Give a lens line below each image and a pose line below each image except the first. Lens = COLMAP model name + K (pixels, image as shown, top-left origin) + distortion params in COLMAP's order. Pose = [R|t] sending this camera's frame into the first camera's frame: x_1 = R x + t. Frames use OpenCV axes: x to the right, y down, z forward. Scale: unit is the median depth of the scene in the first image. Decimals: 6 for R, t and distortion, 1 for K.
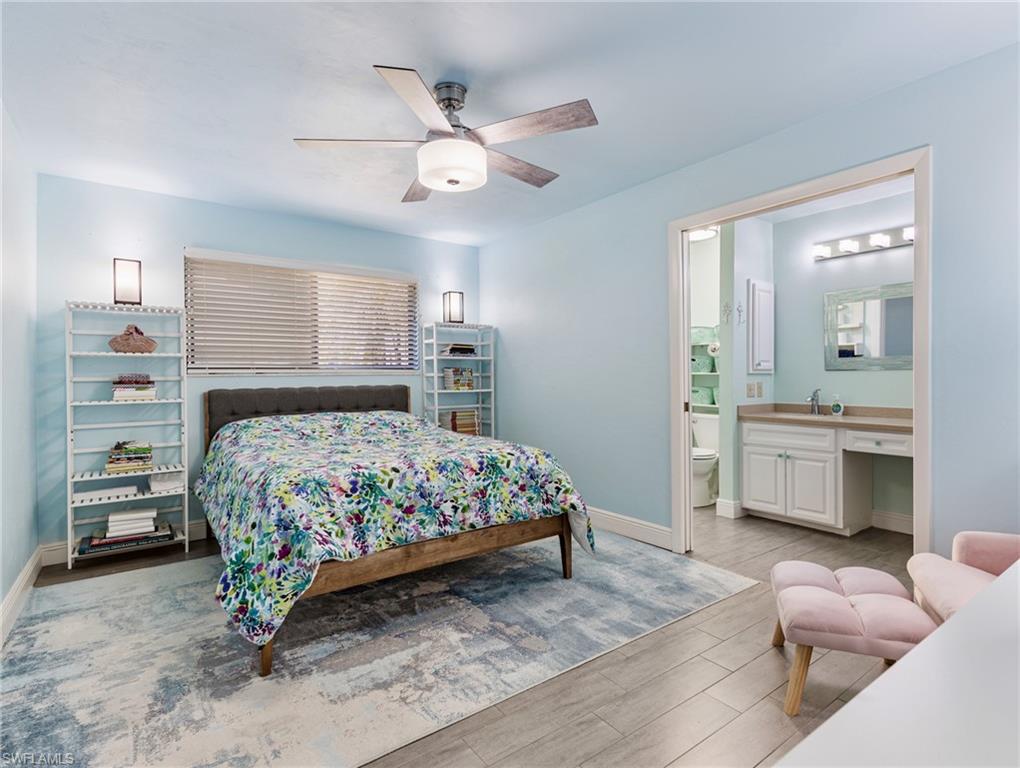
lens RADIAL K [[516.5, 0, 513.5], [0, 516.5, 380.2], [0, 0, 1]] dist [0.008491, -0.002135]
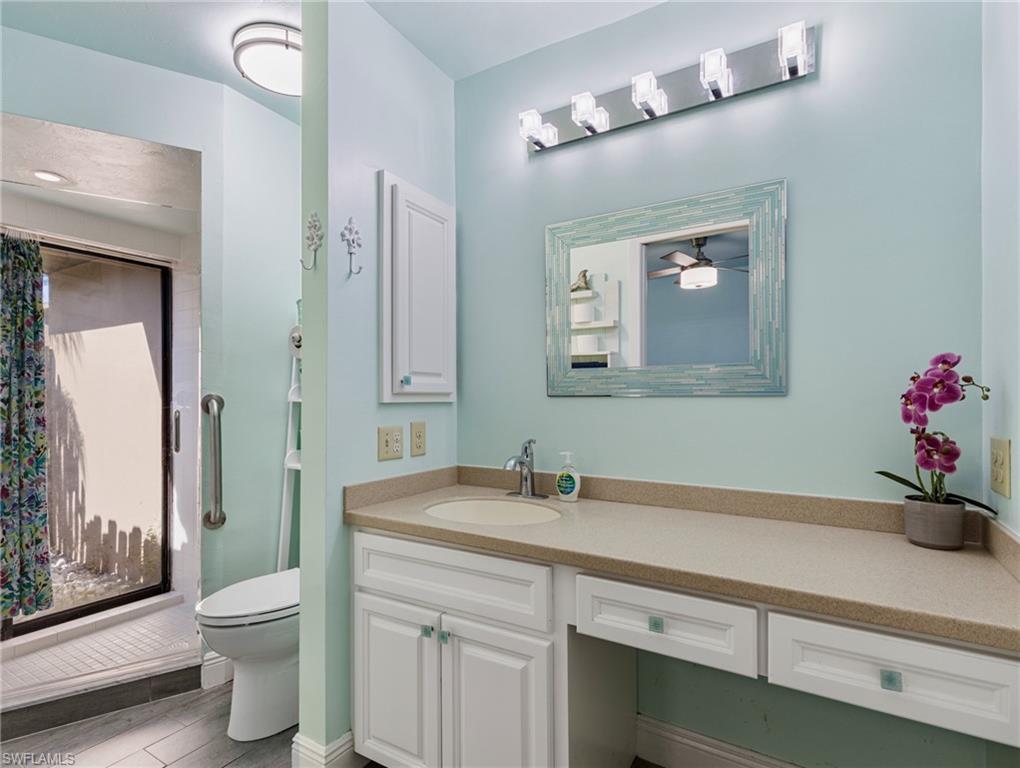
lens RADIAL K [[516.5, 0, 514.5], [0, 516.5, 388.8], [0, 0, 1]] dist [0.008491, -0.002135]
pose [[0.924106, 0.007811, 0.382056, 0.415507], [-0.001399, 0.999854, -0.017056, -0.018460], [-0.382133, 0.015227, 0.923982, 0.612757]]
